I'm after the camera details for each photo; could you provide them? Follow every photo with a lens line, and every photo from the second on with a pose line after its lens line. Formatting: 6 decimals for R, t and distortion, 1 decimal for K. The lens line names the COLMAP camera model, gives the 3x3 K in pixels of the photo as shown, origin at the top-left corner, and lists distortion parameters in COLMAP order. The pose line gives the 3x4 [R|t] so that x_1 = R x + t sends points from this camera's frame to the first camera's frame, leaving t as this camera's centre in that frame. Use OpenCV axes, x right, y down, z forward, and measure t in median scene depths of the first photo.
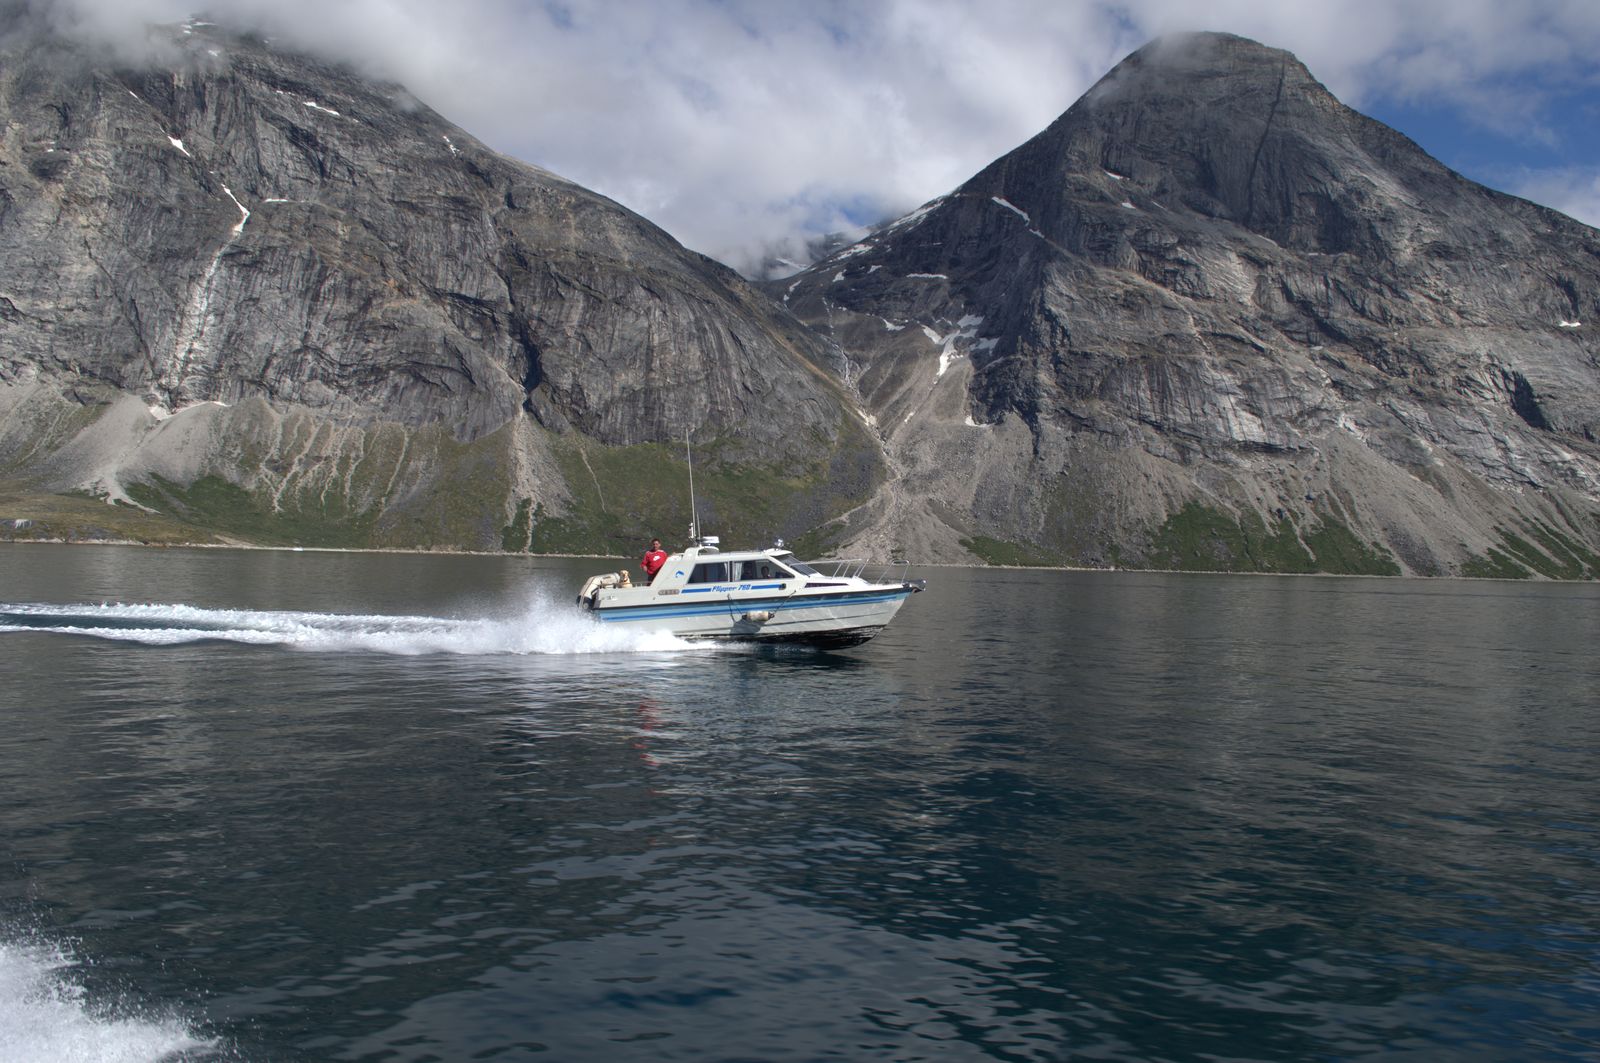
lens RADIAL K [[1272.8, 0, 807.7], [0, 1272.8, 535.9], [0, 0, 1]] dist [-0.080110, 0.006633]
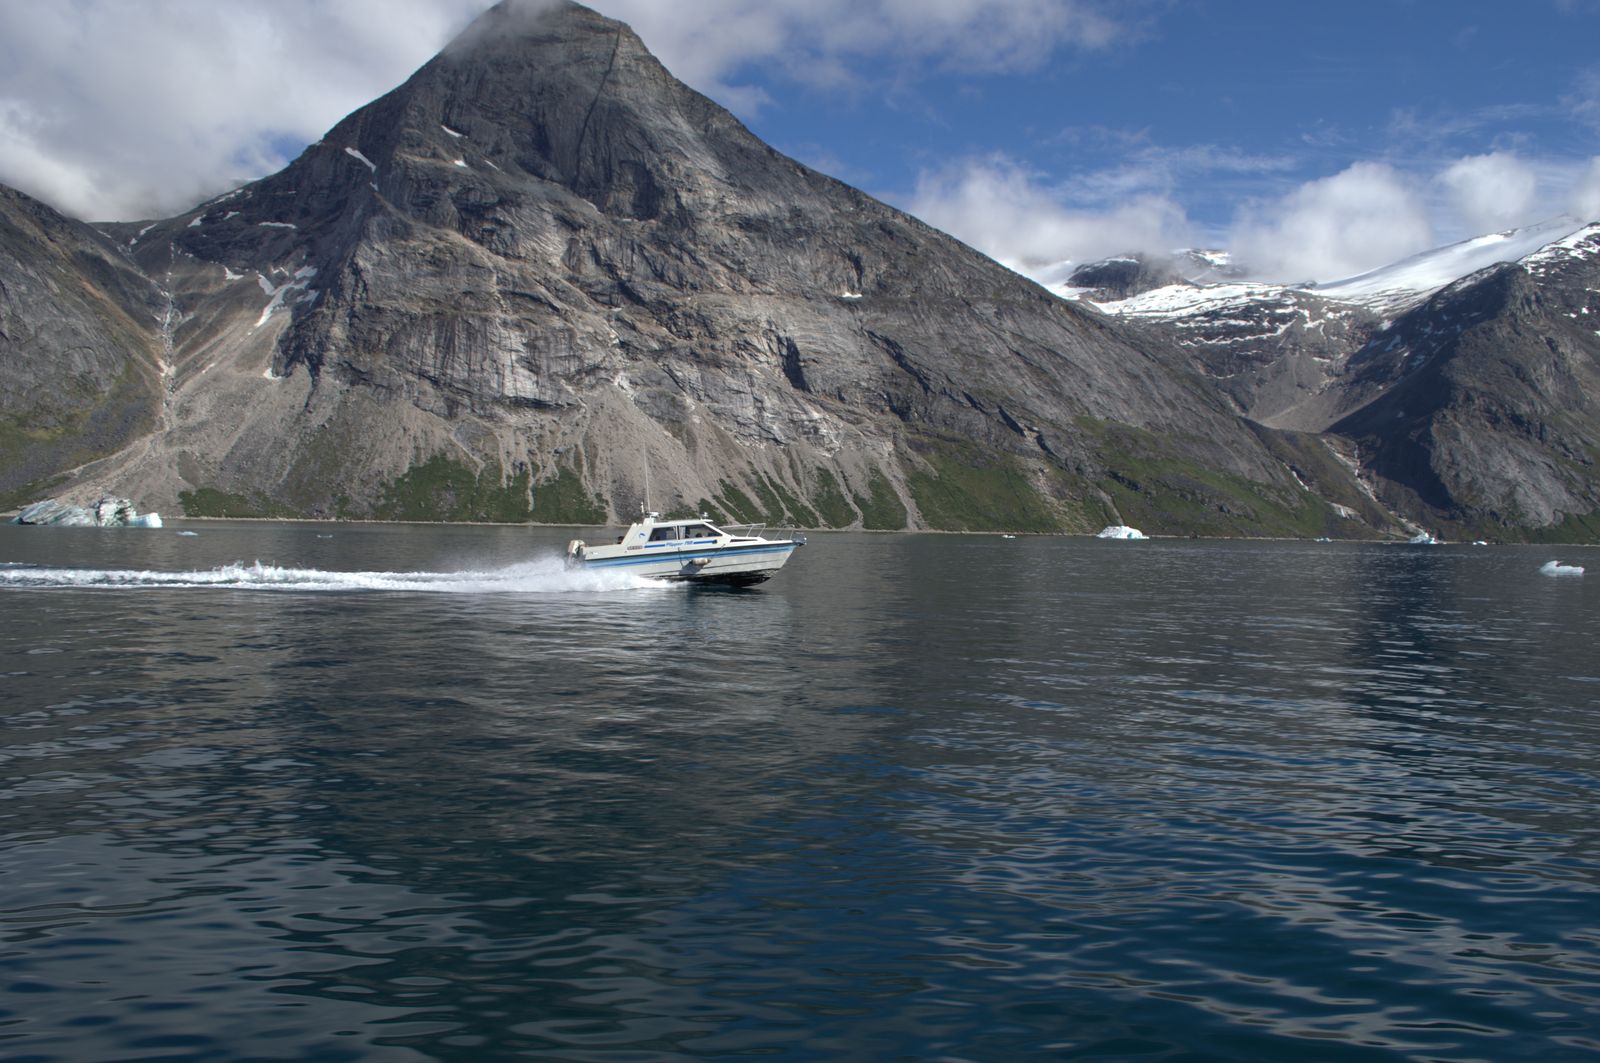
lens RADIAL K [[1269.3, 0, 795.4], [0, 1269.3, 546.1], [0, 0, 1]] dist [-0.086292, 0.009040]
pose [[0.950409, -0.012573, 0.310748, 0.244790], [0.000228, 0.999210, 0.039729, 0.006244], [-0.311002, -0.037688, 0.949662, -0.063200]]
